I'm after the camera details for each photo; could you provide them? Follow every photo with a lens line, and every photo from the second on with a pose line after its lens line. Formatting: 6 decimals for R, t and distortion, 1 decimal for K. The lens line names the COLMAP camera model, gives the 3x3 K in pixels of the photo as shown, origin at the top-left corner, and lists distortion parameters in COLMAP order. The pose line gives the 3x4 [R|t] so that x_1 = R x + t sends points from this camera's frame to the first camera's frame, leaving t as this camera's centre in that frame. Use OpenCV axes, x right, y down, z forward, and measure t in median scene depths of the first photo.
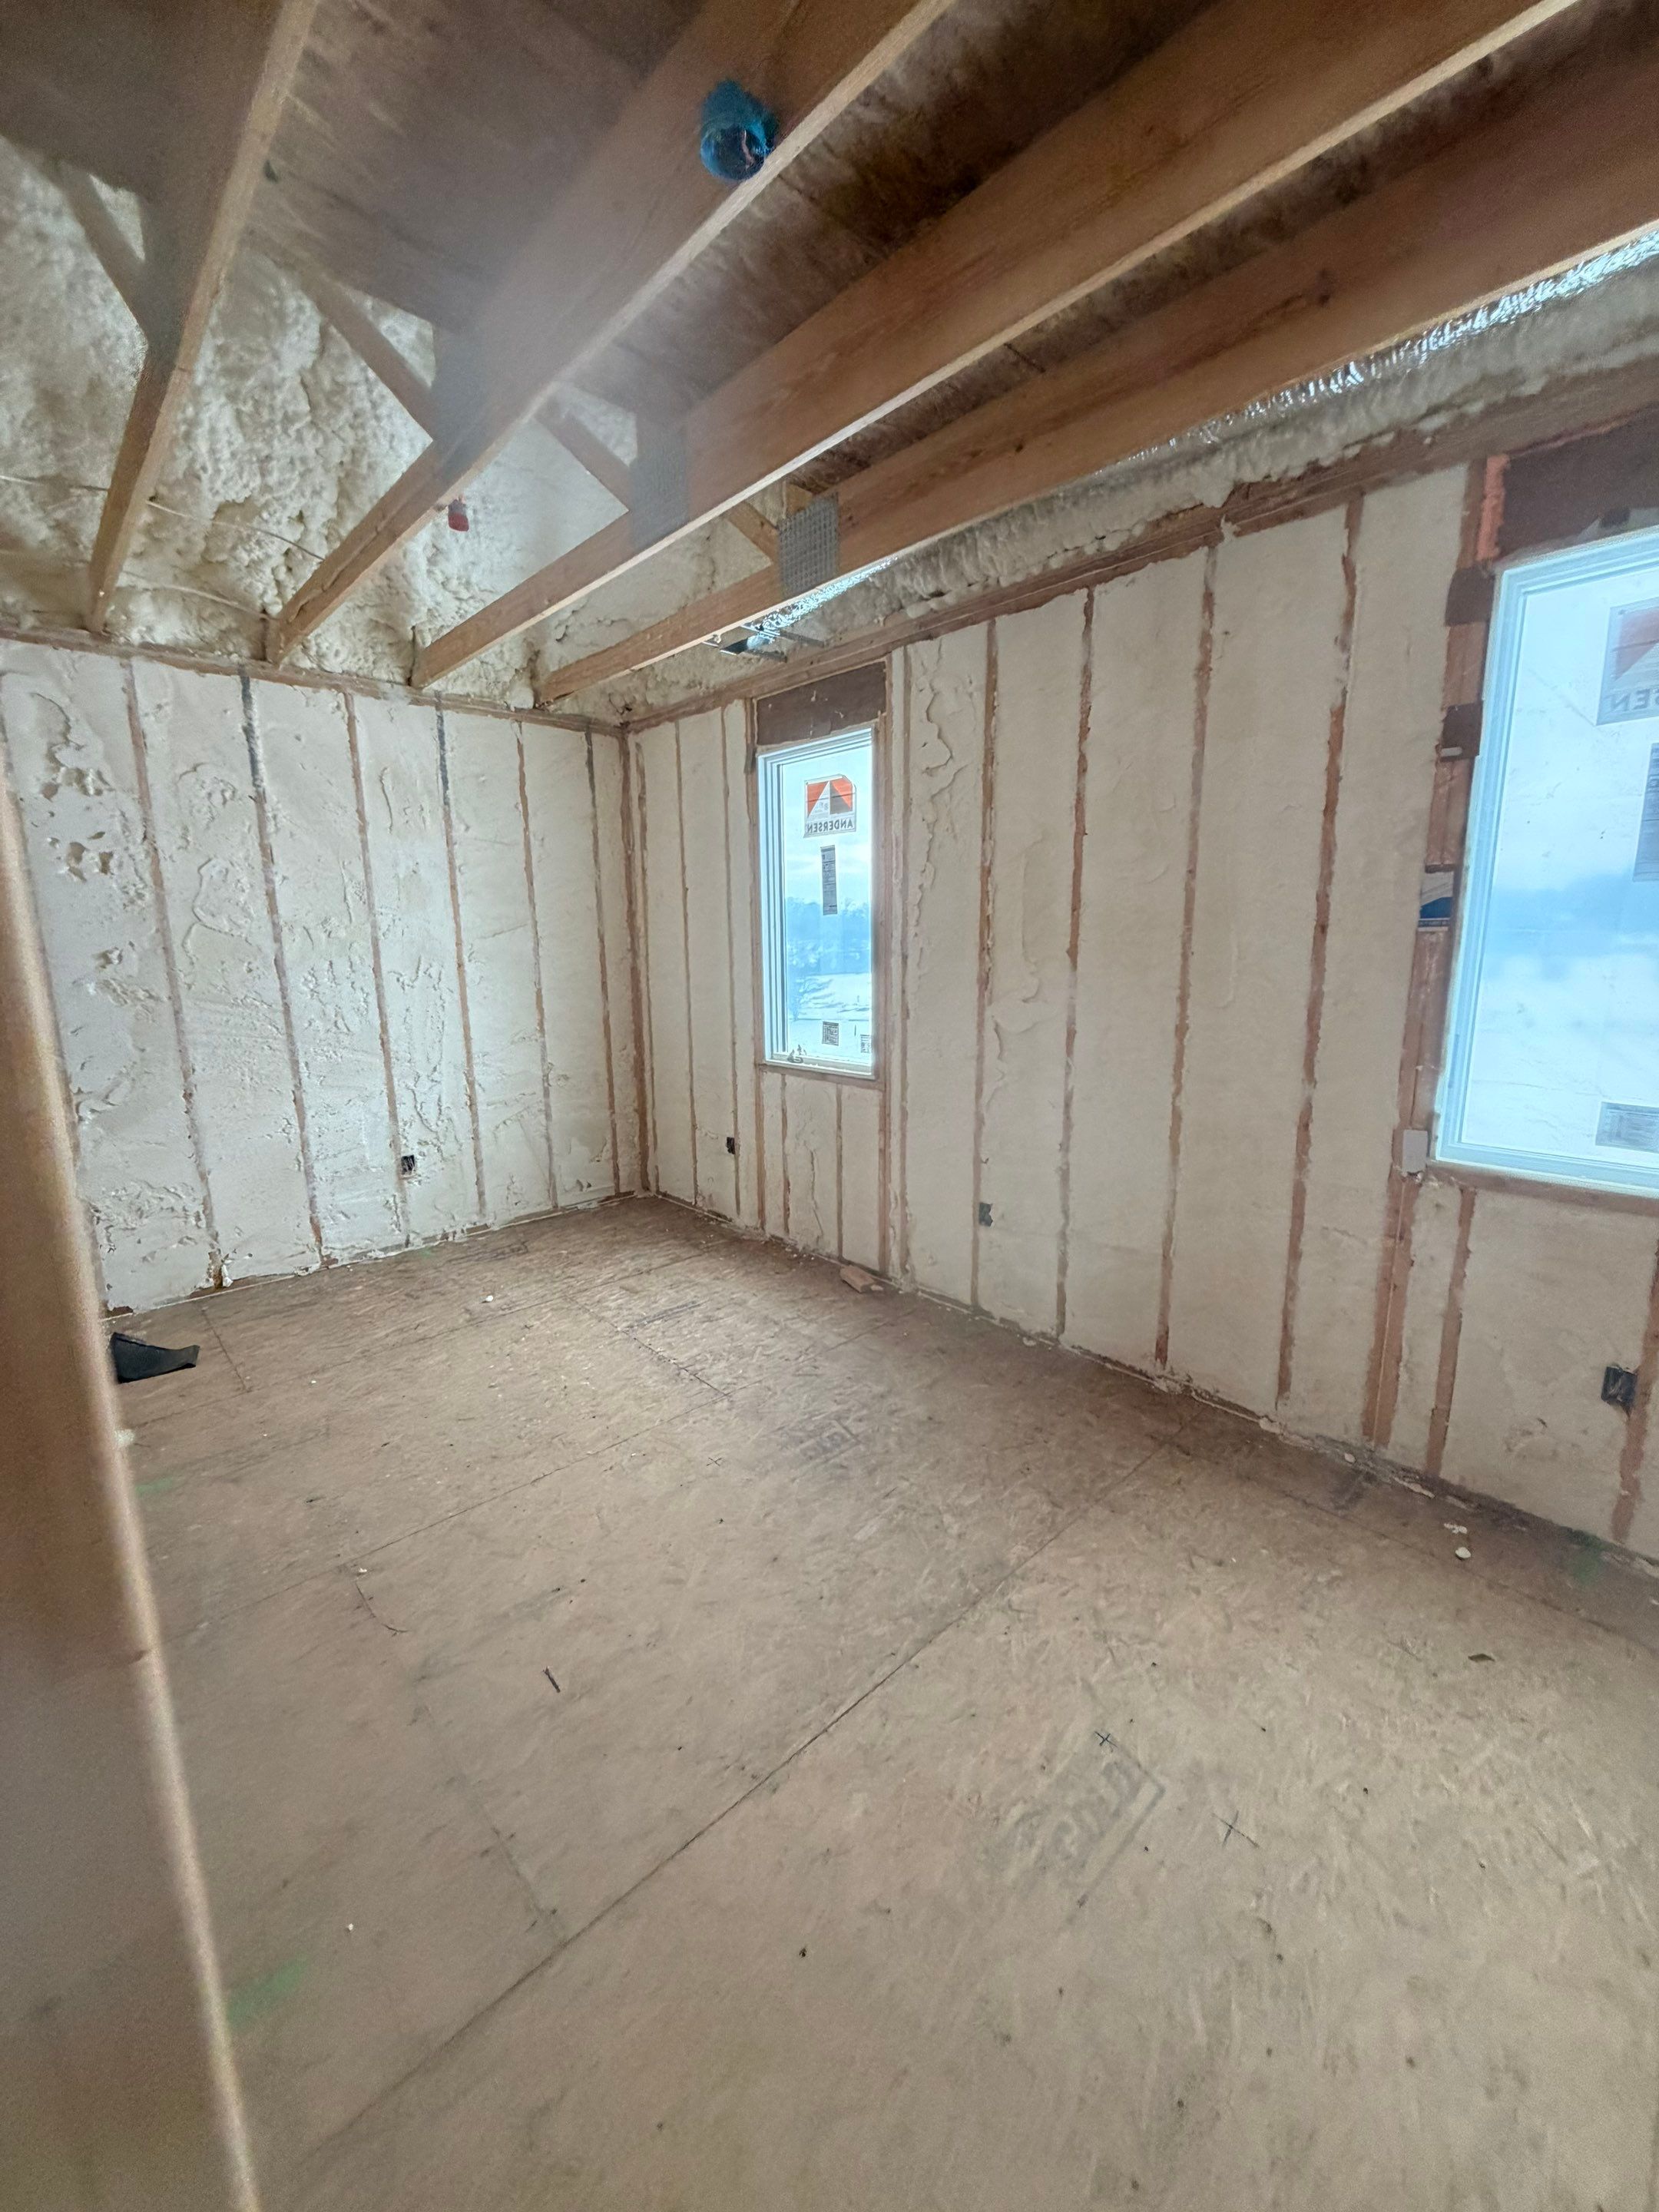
lens RADIAL K [[872.9, 0, 822.9], [0, 872.9, 1111.7], [0, 0, 1]] dist [-0.001831, 0.000355]
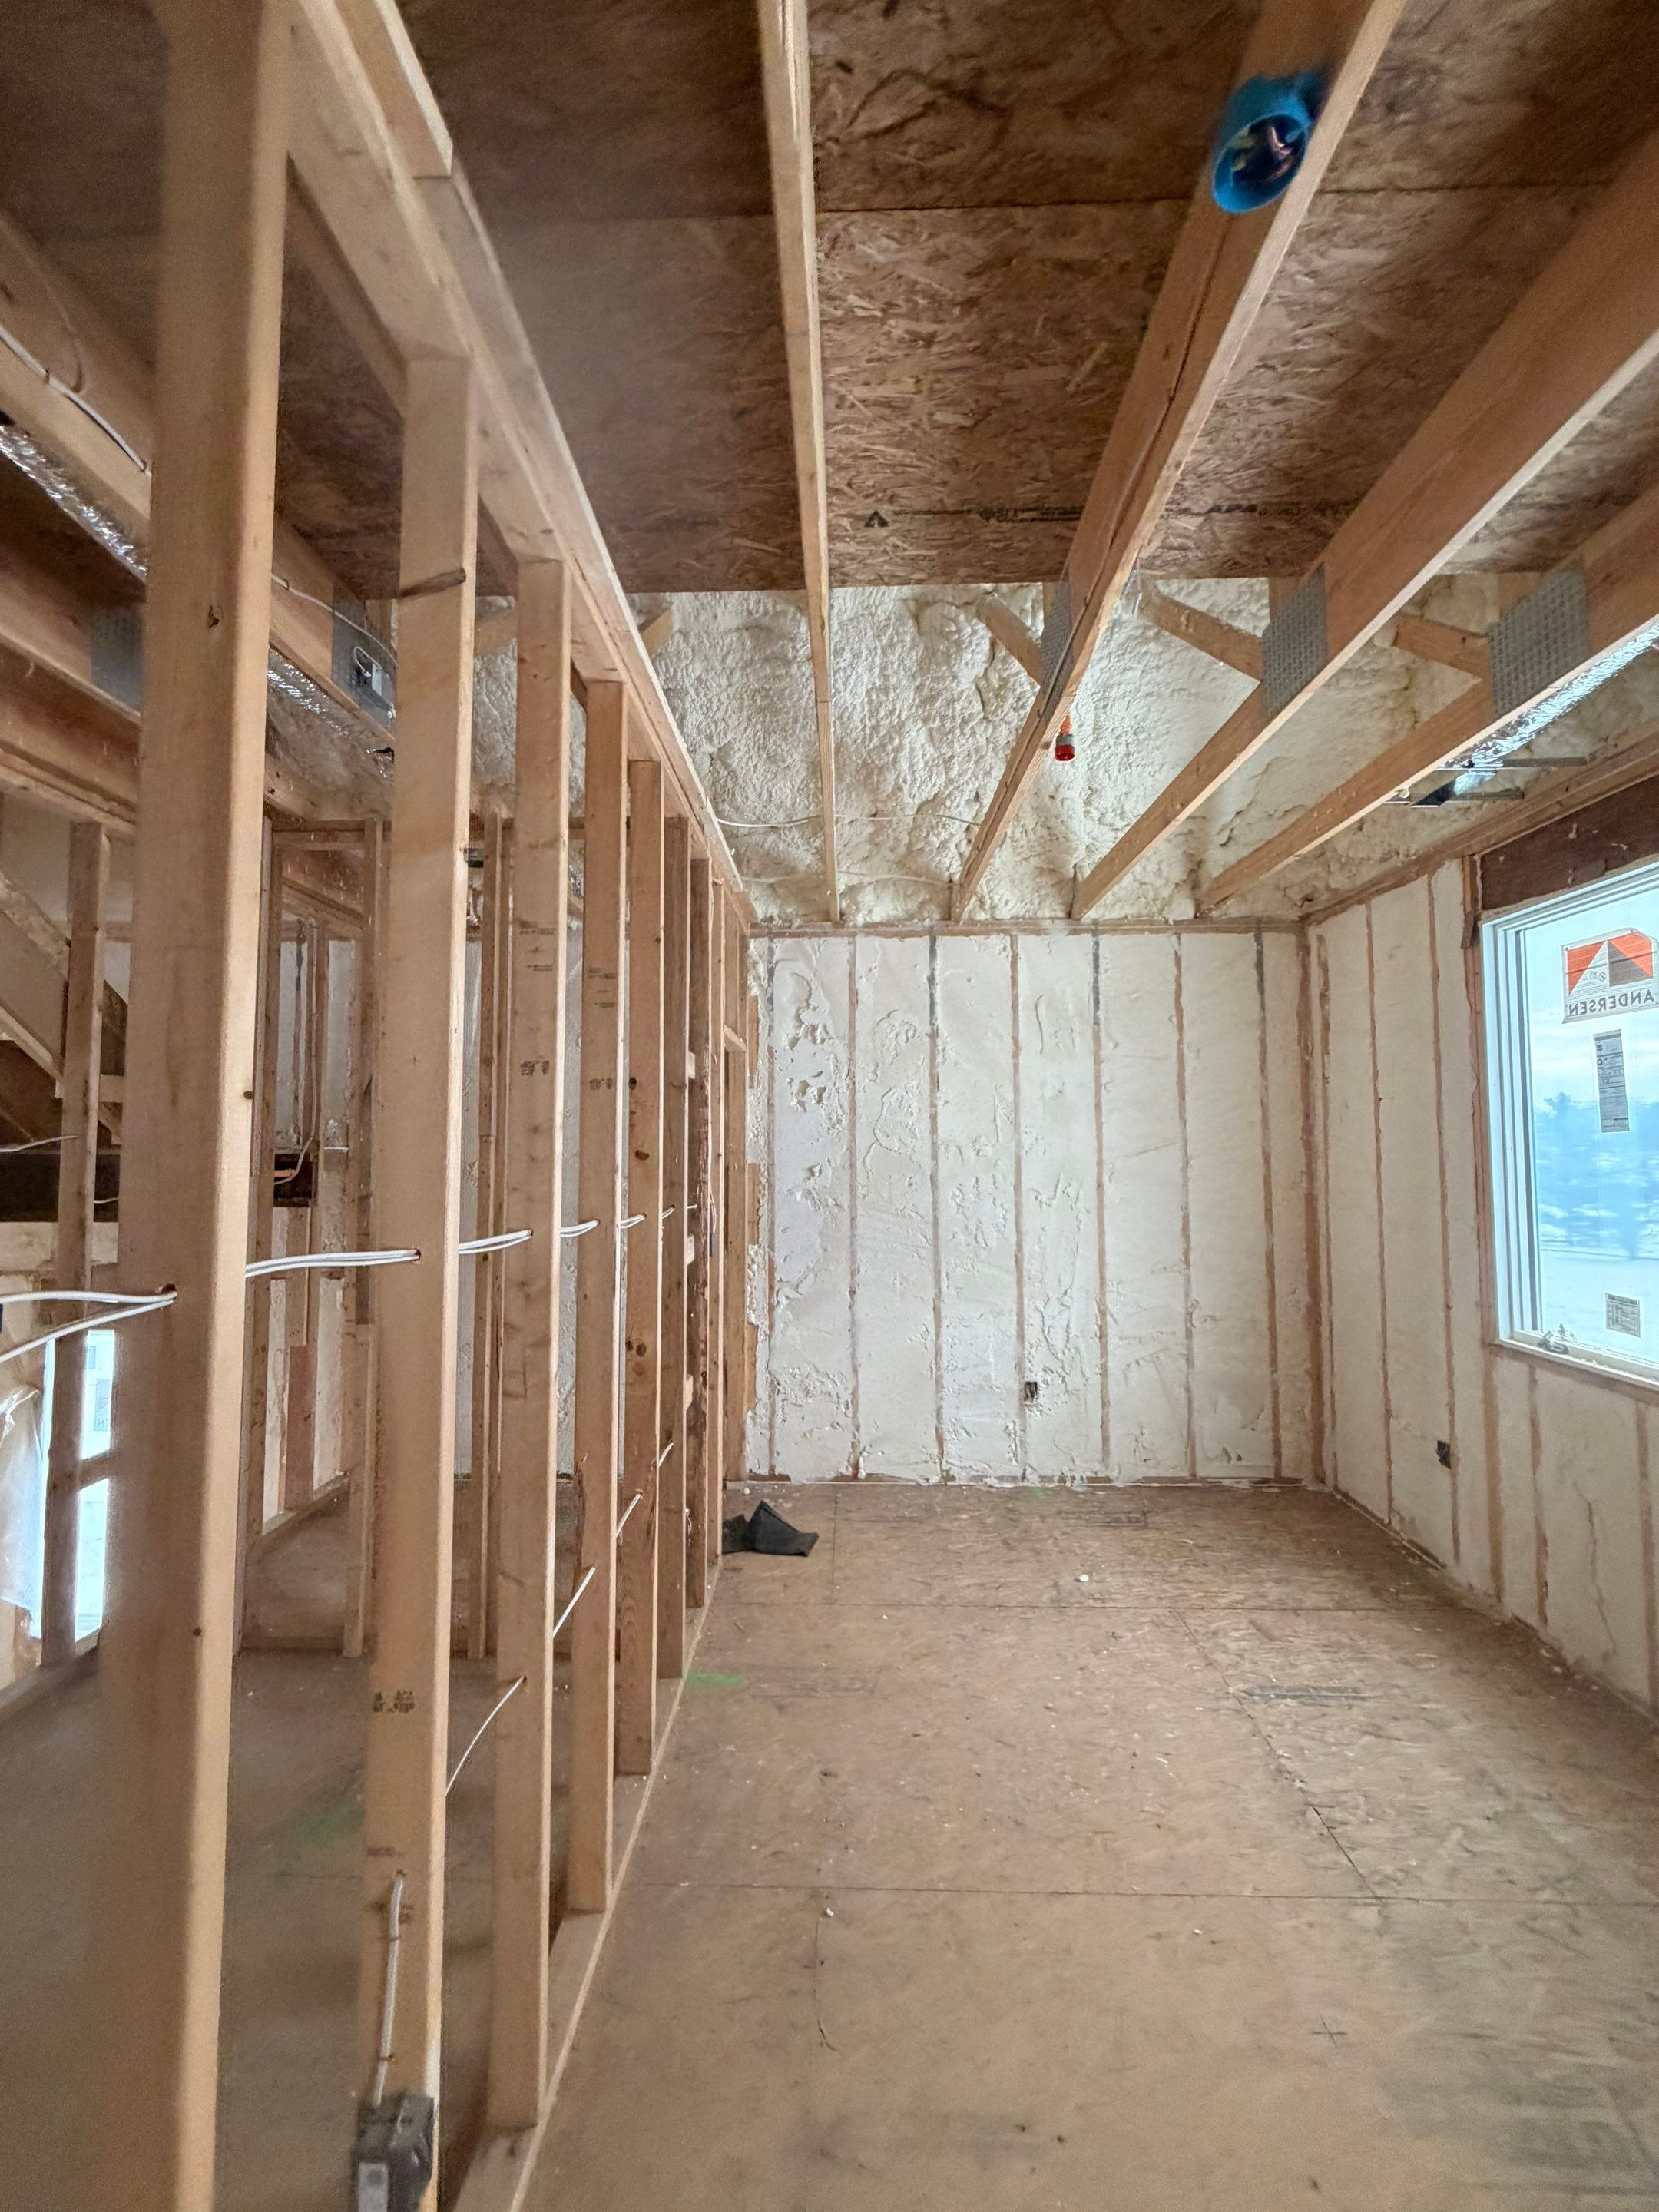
lens RADIAL K [[872.9, 0, 832.7], [0, 872.9, 1107.1], [0, 0, 1]] dist [-0.001831, 0.000355]
pose [[0.716081, -0.026078, -0.697530, 0.046773], [-0.139978, 0.973638, -0.180101, -0.045495], [0.683838, 0.226605, 0.693553, 0.146047]]
